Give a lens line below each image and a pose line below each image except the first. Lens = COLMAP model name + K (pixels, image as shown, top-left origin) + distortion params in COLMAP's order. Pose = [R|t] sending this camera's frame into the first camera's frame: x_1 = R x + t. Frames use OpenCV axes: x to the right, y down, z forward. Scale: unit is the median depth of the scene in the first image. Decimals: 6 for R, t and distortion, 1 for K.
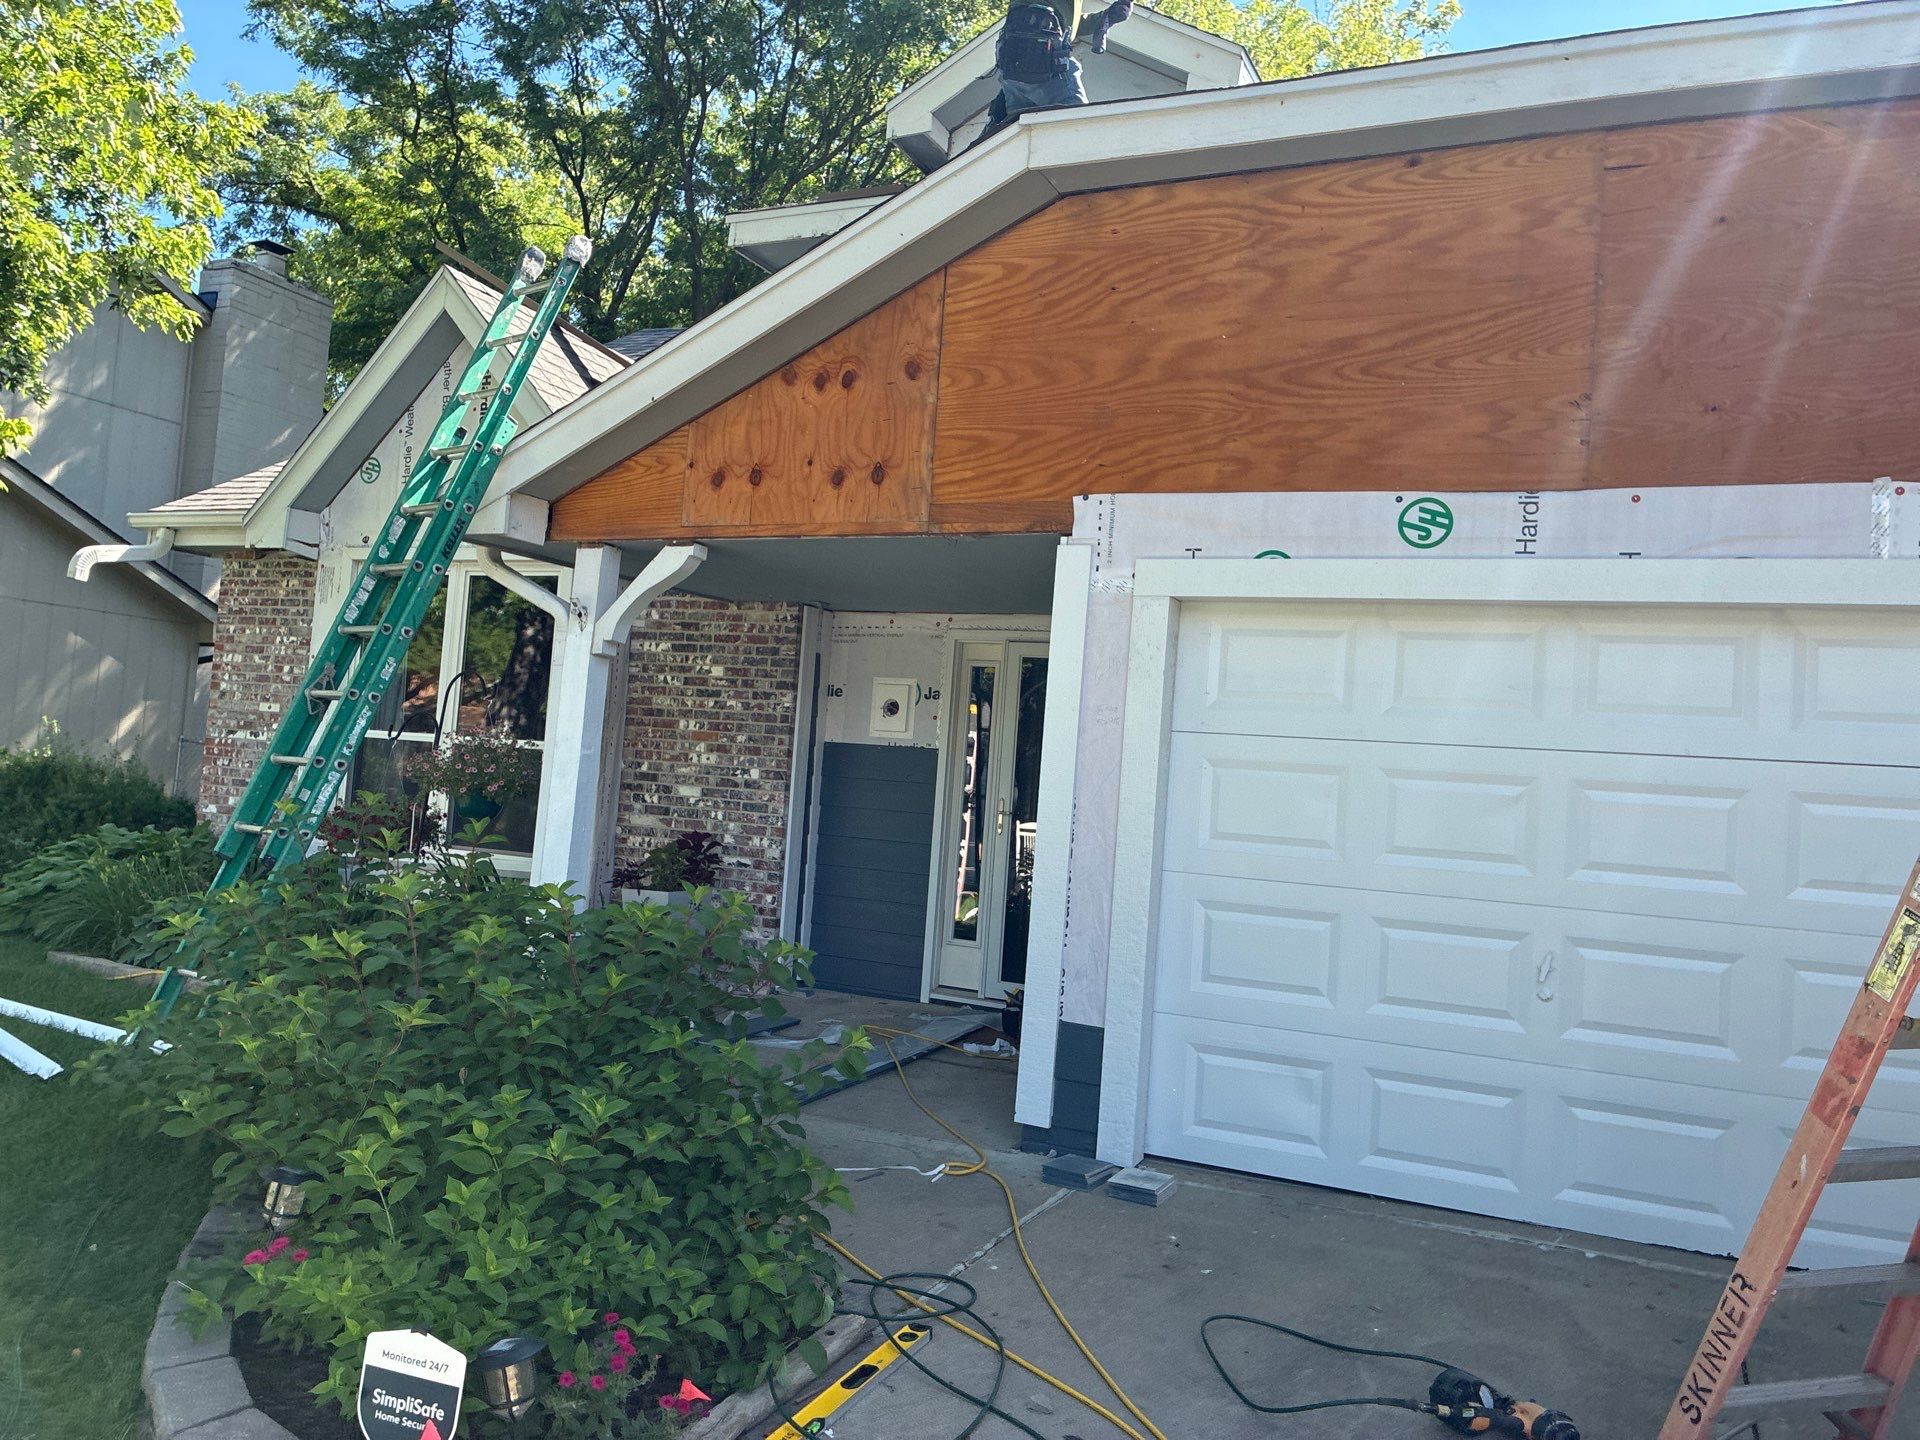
lens RADIAL K [[1454.4, 0, 965.5], [0, 1454.4, 710.8], [0, 0, 1]] dist [0.051423, -0.062266]
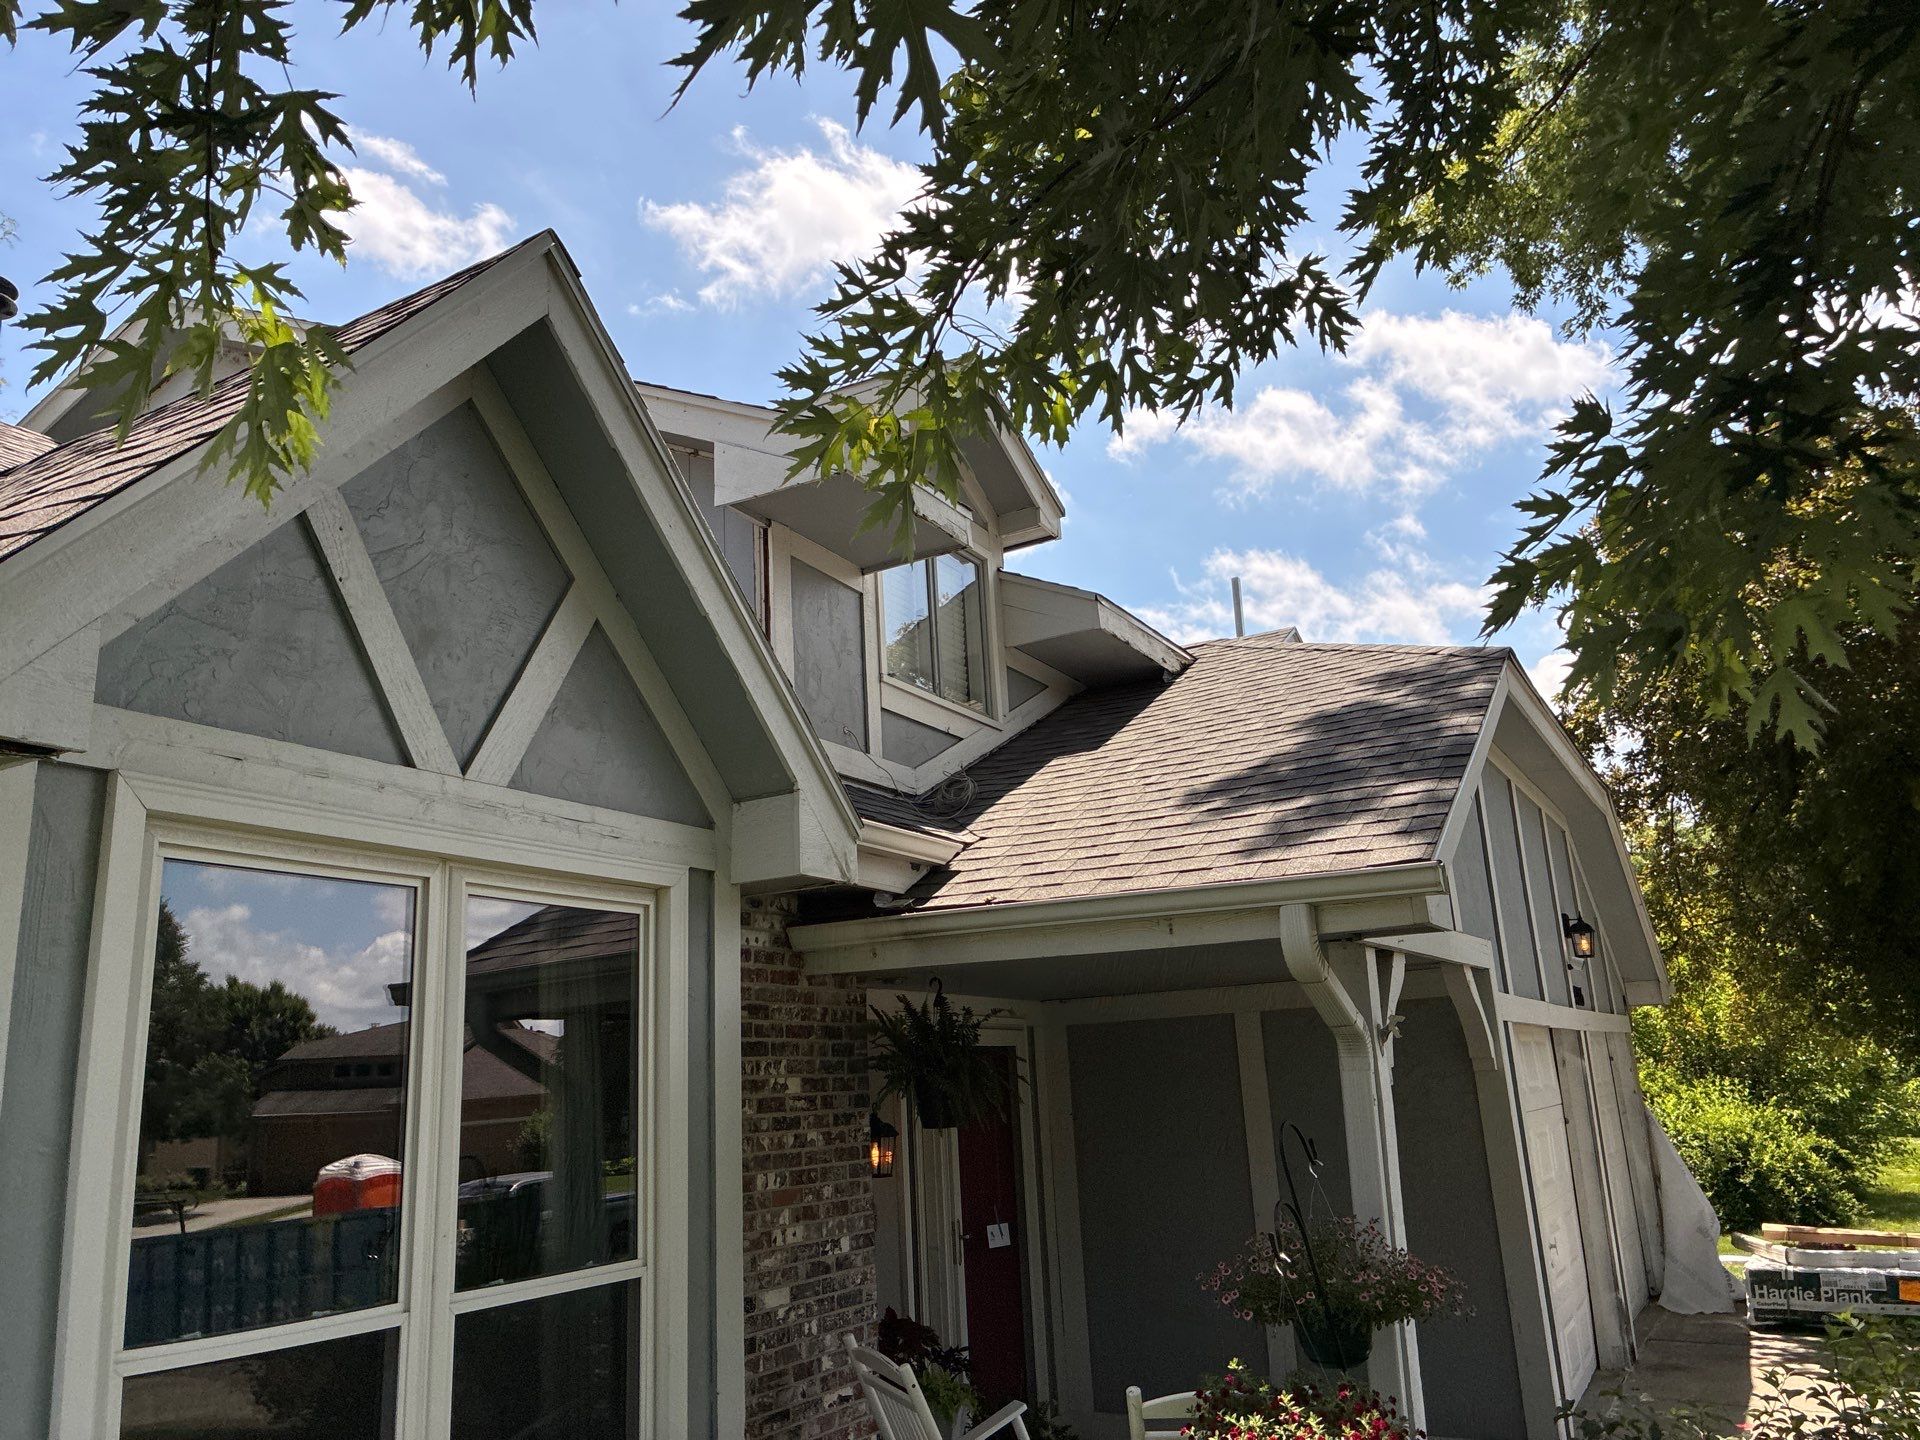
lens RADIAL K [[1454.4, 0, 943.6], [0, 1454.4, 708.3], [0, 0, 1]] dist [0.051423, -0.062266]
pose [[0.079961, 0.181758, 0.980087, -0.805971], [0.003599, 0.983176, -0.182625, -0.071314], [-0.996792, 0.018130, 0.077962, 0.874914]]
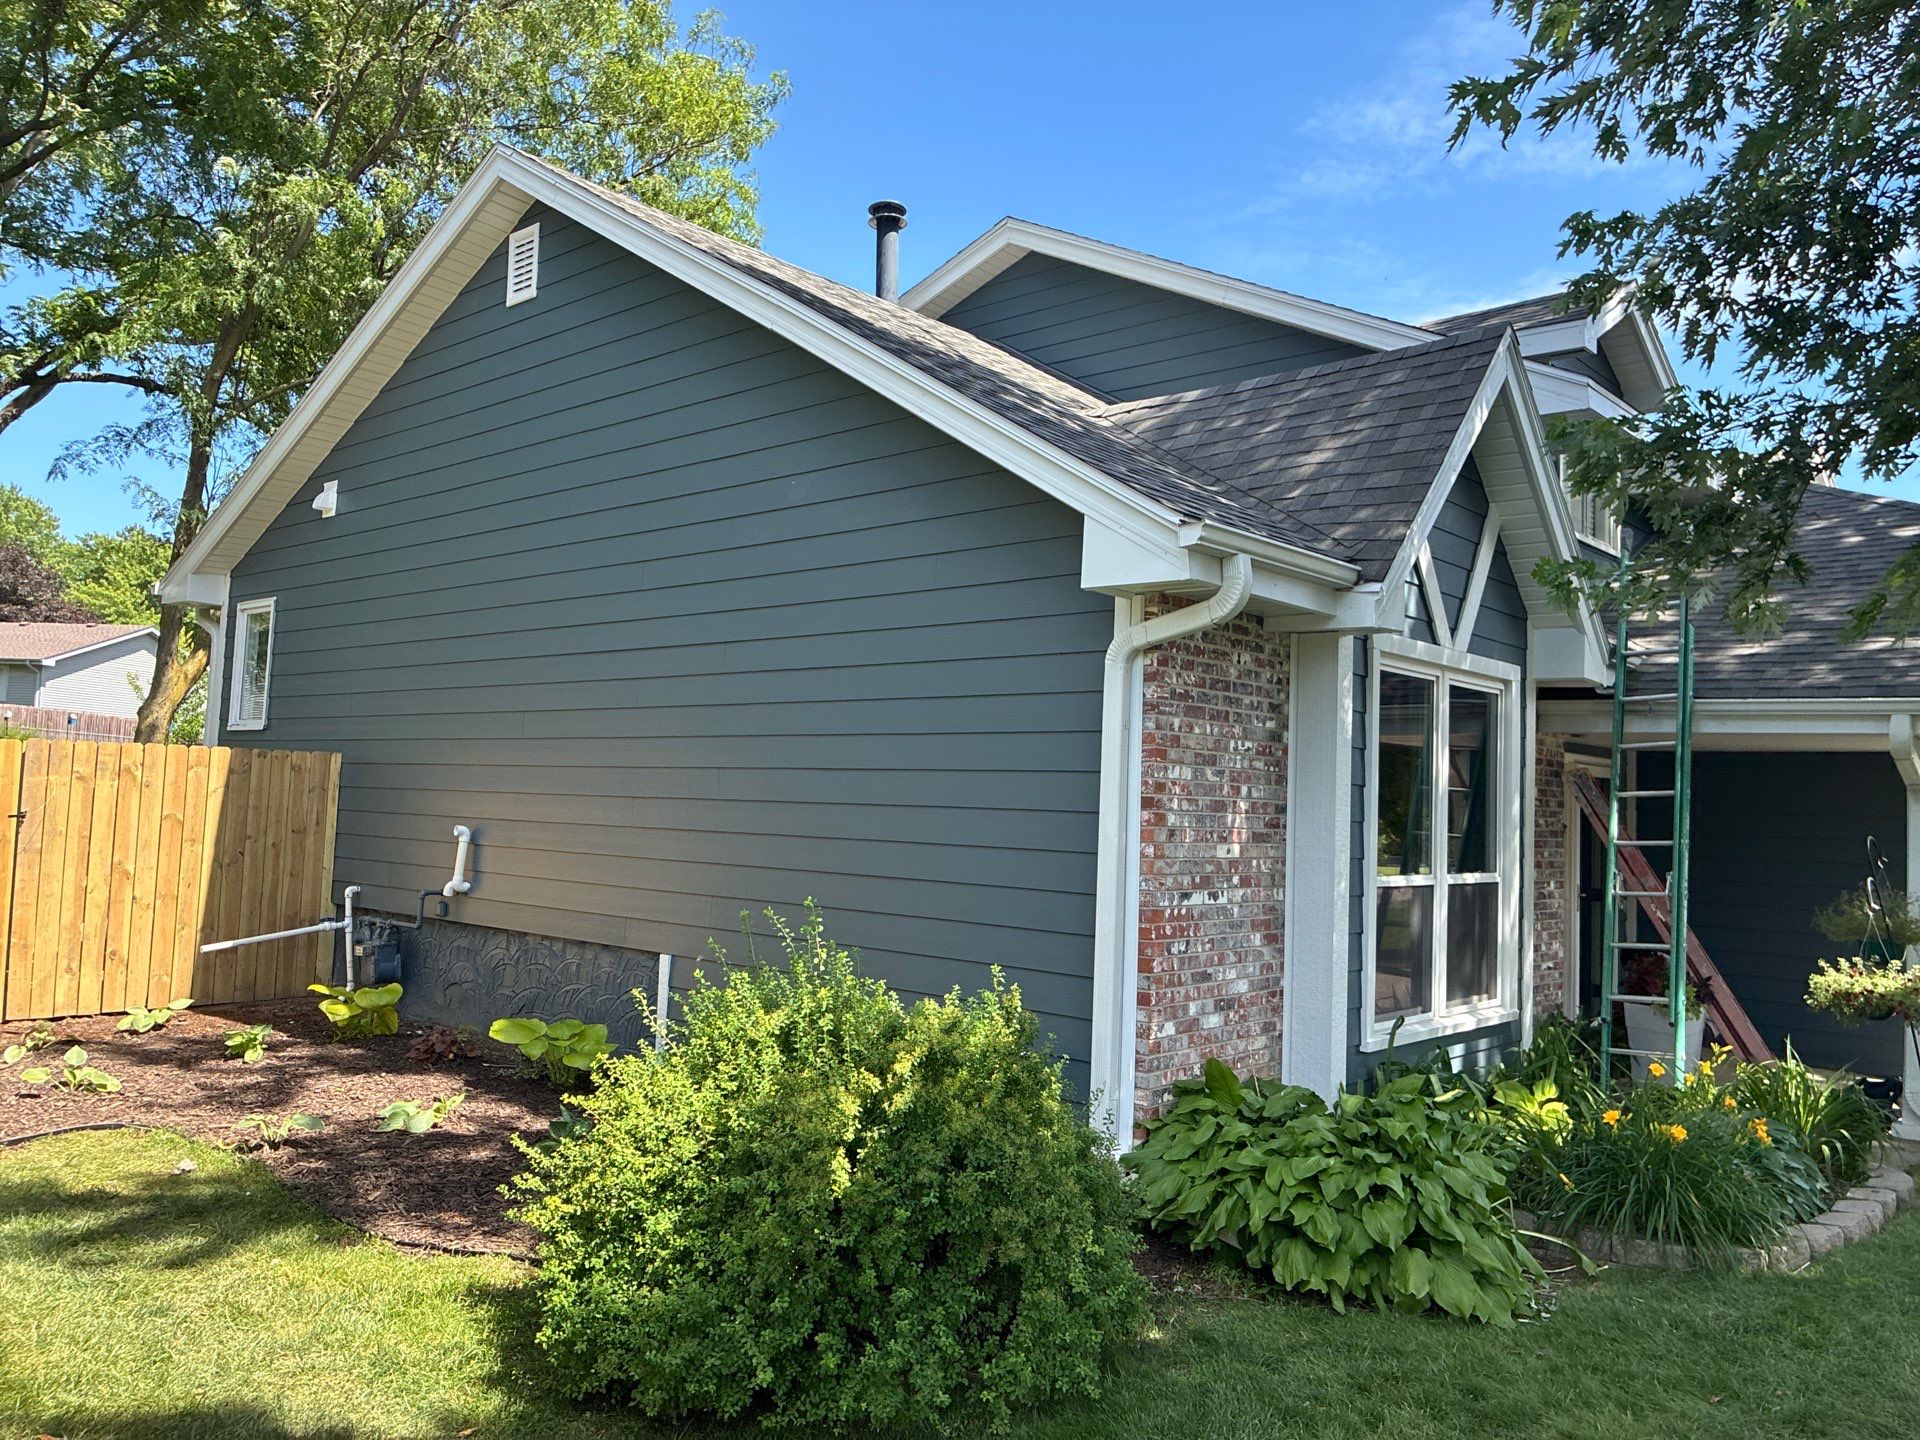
lens RADIAL K [[1454.4, 0, 983.3], [0, 1454.4, 692.1], [0, 0, 1]] dist [0.051423, -0.062266]
pose [[0.278964, 0.015408, 0.960178, -1.301803], [-0.057939, 0.998320, 0.000813, -0.077008], [-0.958552, -0.055858, 0.279388, 1.081559]]
